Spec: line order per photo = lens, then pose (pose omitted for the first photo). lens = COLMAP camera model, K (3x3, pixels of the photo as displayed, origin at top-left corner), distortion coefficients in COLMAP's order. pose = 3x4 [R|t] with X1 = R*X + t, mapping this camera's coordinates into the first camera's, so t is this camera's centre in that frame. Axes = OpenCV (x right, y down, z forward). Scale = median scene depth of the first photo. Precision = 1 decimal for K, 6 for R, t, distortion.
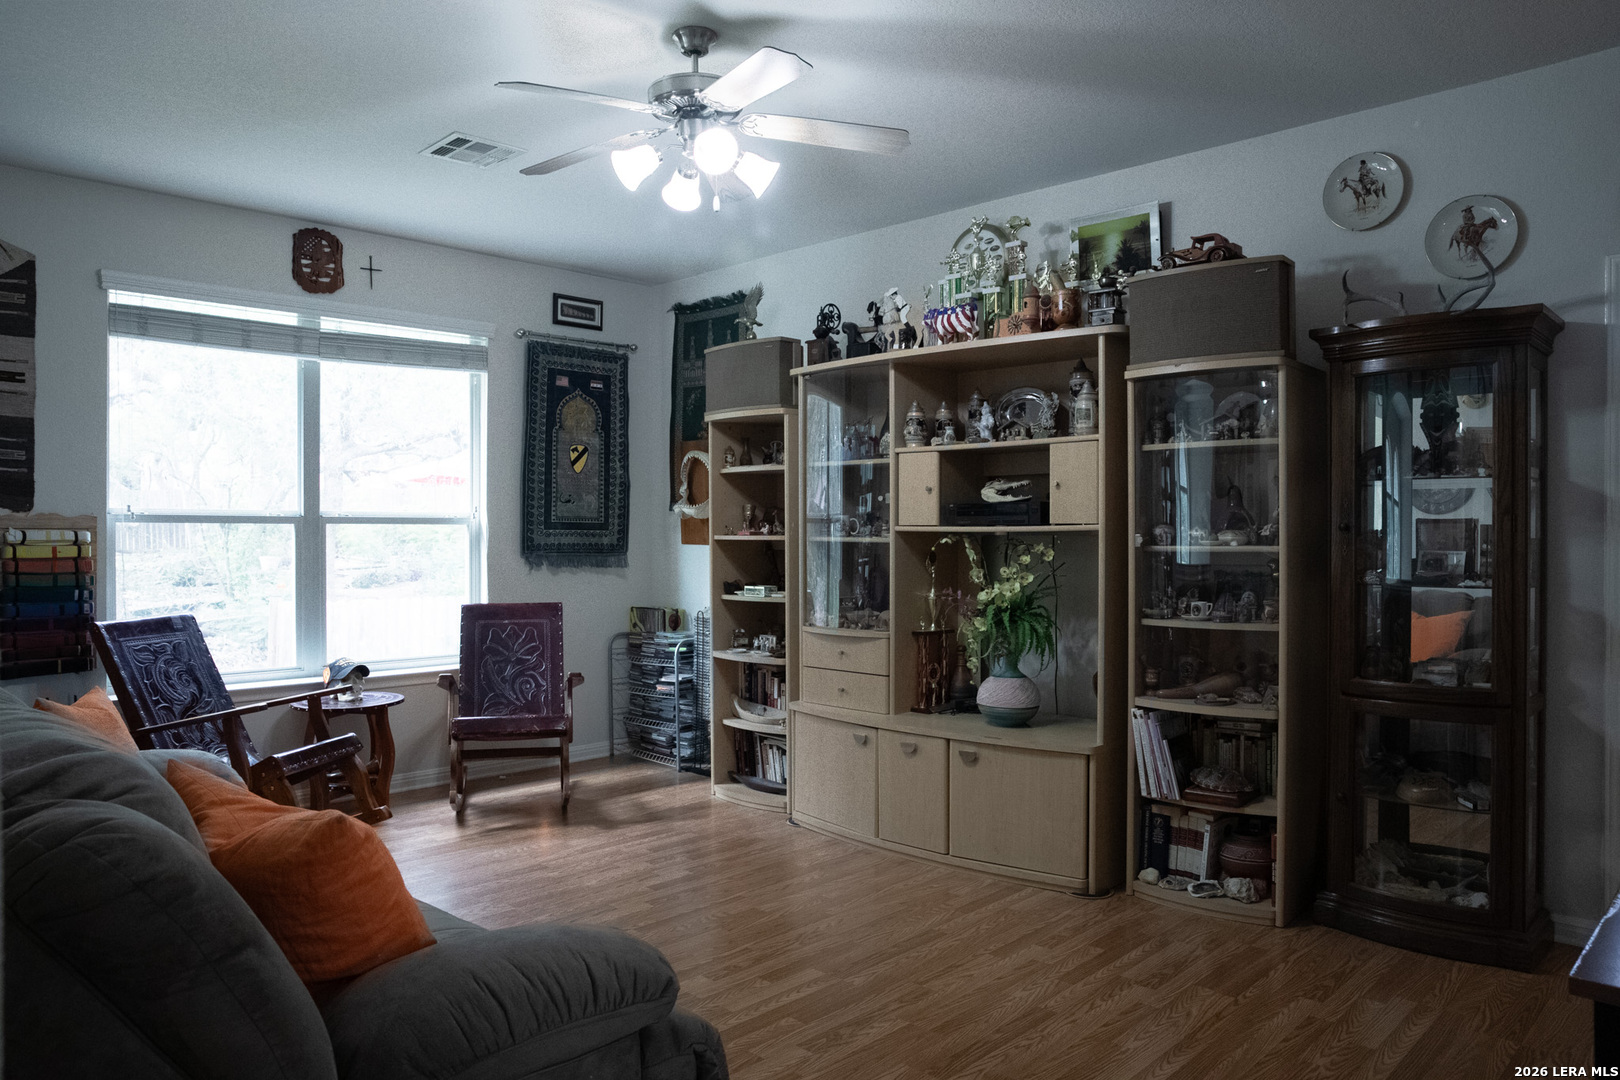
lens RADIAL K [[1105.1, 0, 800.1], [0, 1105.1, 541.0], [0, 0, 1]] dist [-0.111902, 0.083518]
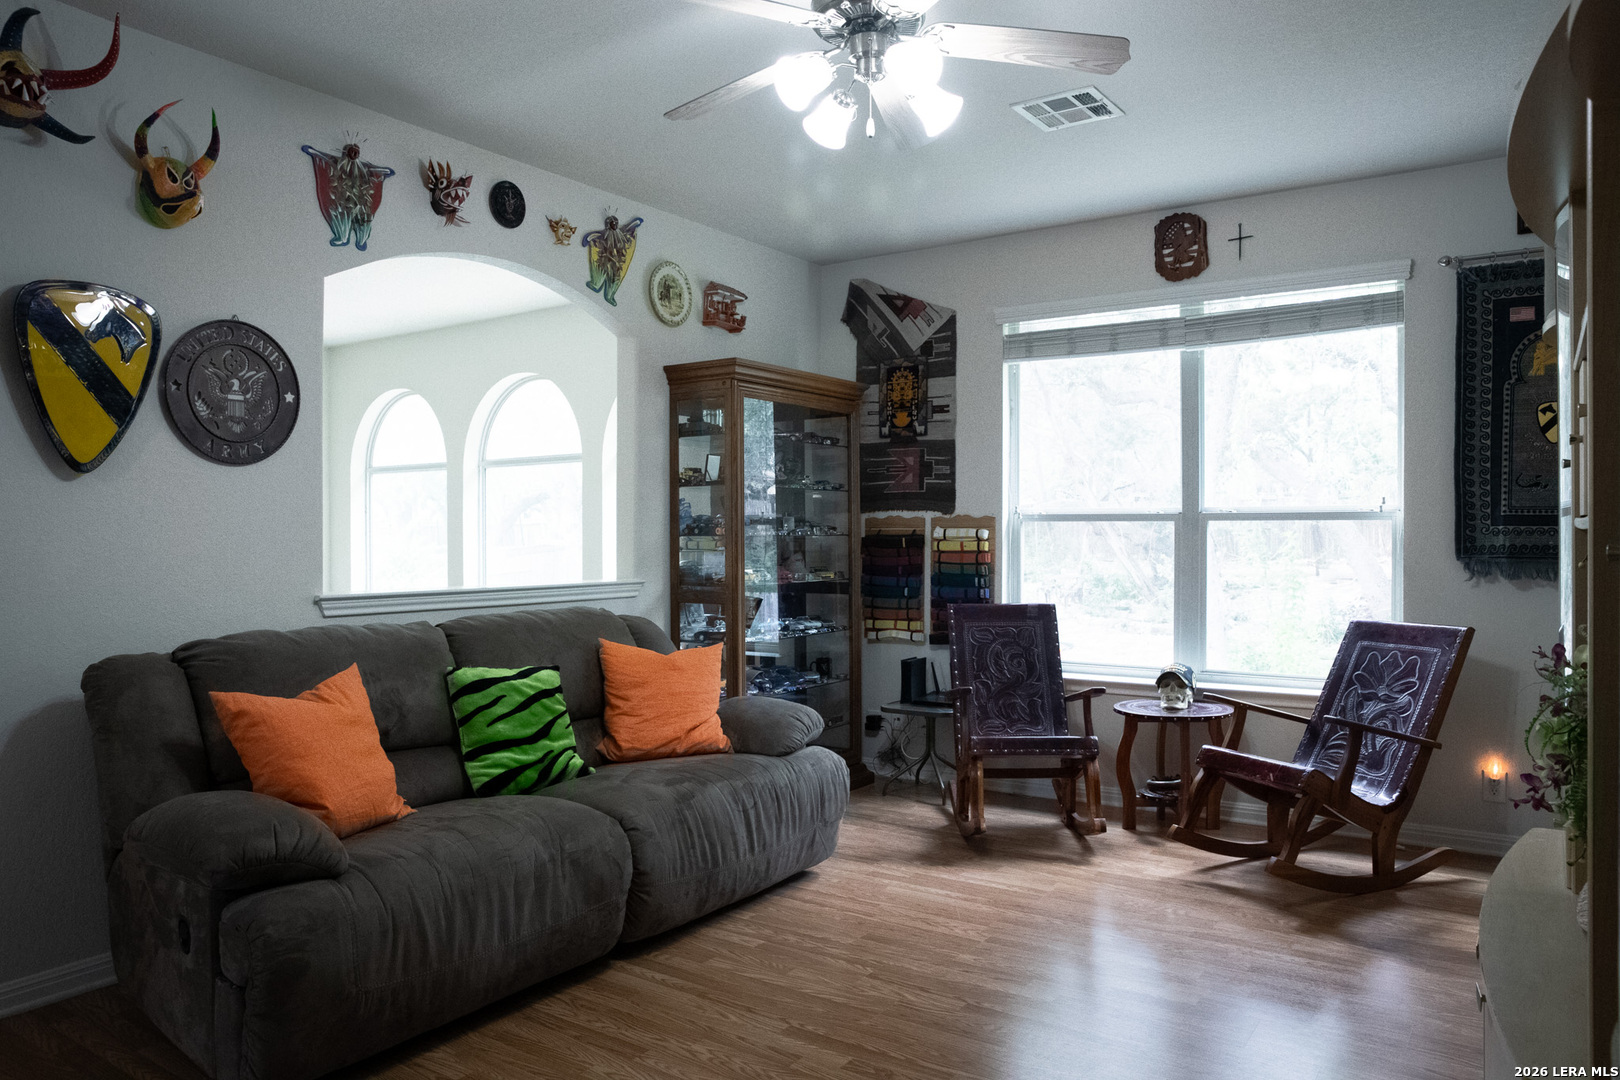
lens RADIAL K [[1105.1, 0, 800.1], [0, 1105.1, 541.0], [0, 0, 1]] dist [-0.111902, 0.083518]
pose [[0.161179, 0.008994, -0.986884, 0.454901], [-0.005225, 0.999952, 0.008260, -0.004461], [0.986911, 0.003825, 0.161218, 0.516636]]
